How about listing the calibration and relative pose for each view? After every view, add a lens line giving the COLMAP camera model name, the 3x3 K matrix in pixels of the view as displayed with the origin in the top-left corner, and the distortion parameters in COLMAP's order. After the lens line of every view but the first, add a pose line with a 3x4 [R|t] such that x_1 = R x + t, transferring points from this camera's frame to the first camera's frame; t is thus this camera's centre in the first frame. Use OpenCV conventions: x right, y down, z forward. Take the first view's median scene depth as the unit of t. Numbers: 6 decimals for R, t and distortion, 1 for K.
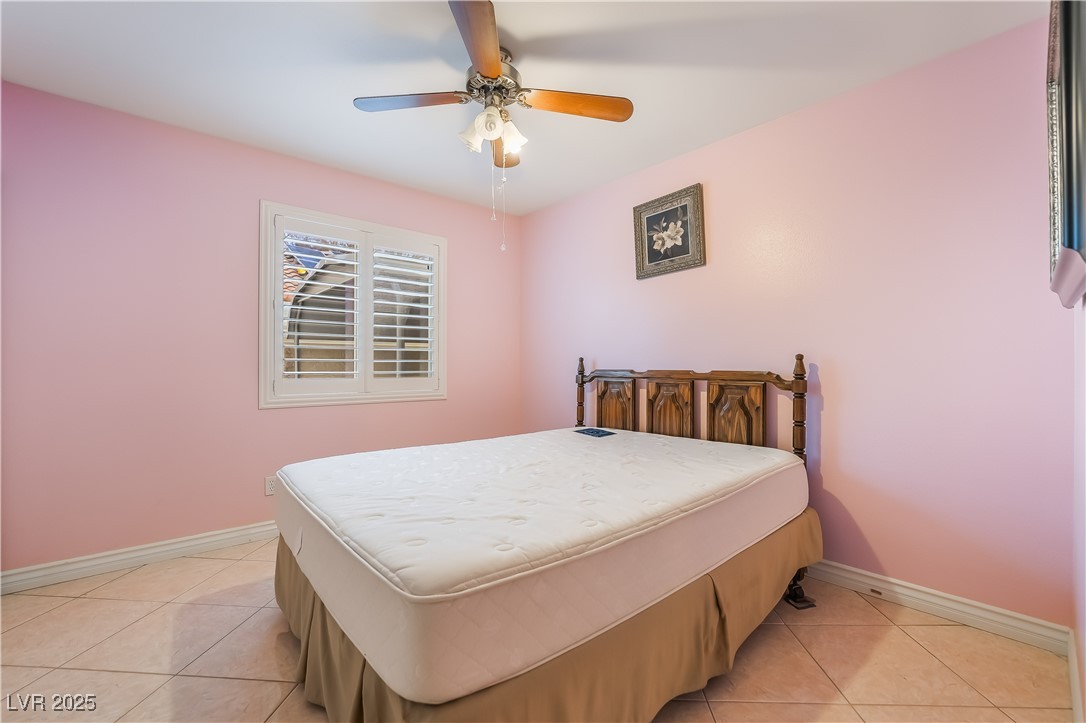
lens RADIAL K [[456.9, 0, 545.2], [0, 456.9, 361.9], [0, 0, 1]] dist [-0.015611, 0.001584]
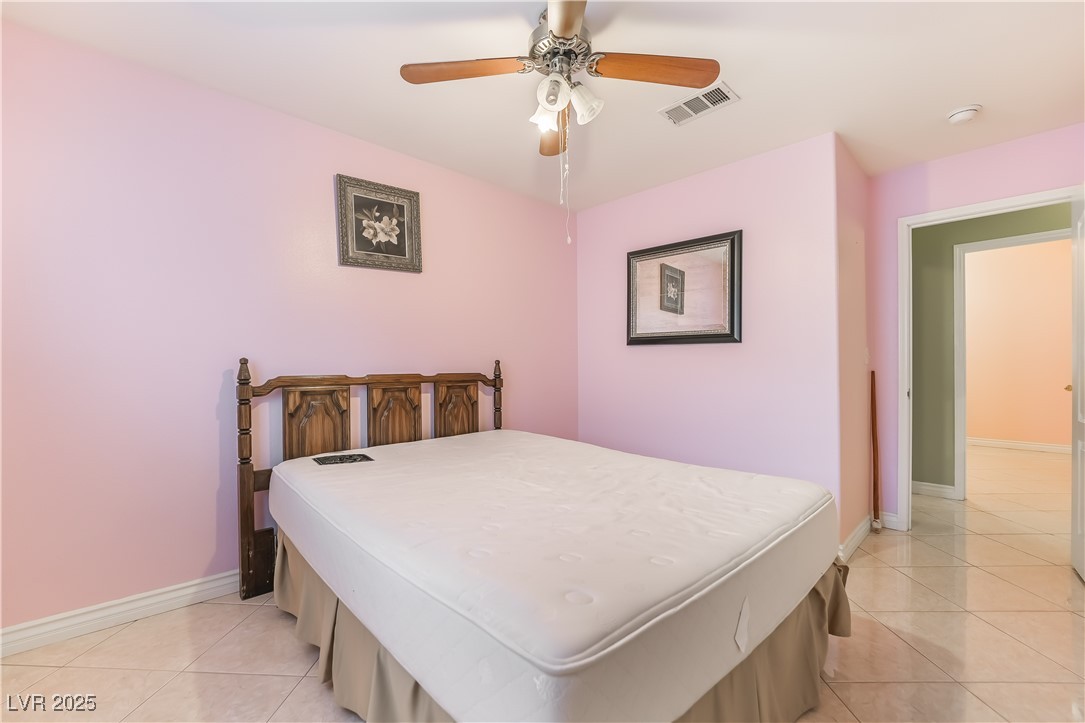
lens RADIAL K [[456.5, 0, 538.6], [0, 456.5, 362.6], [0, 0, 1]] dist [-0.015611, 0.001584]
pose [[-0.020402, 0.008229, 0.999758, -0.671211], [0.001966, 0.999965, -0.008191, 0.002807], [-0.999790, 0.001799, -0.020418, 0.720695]]
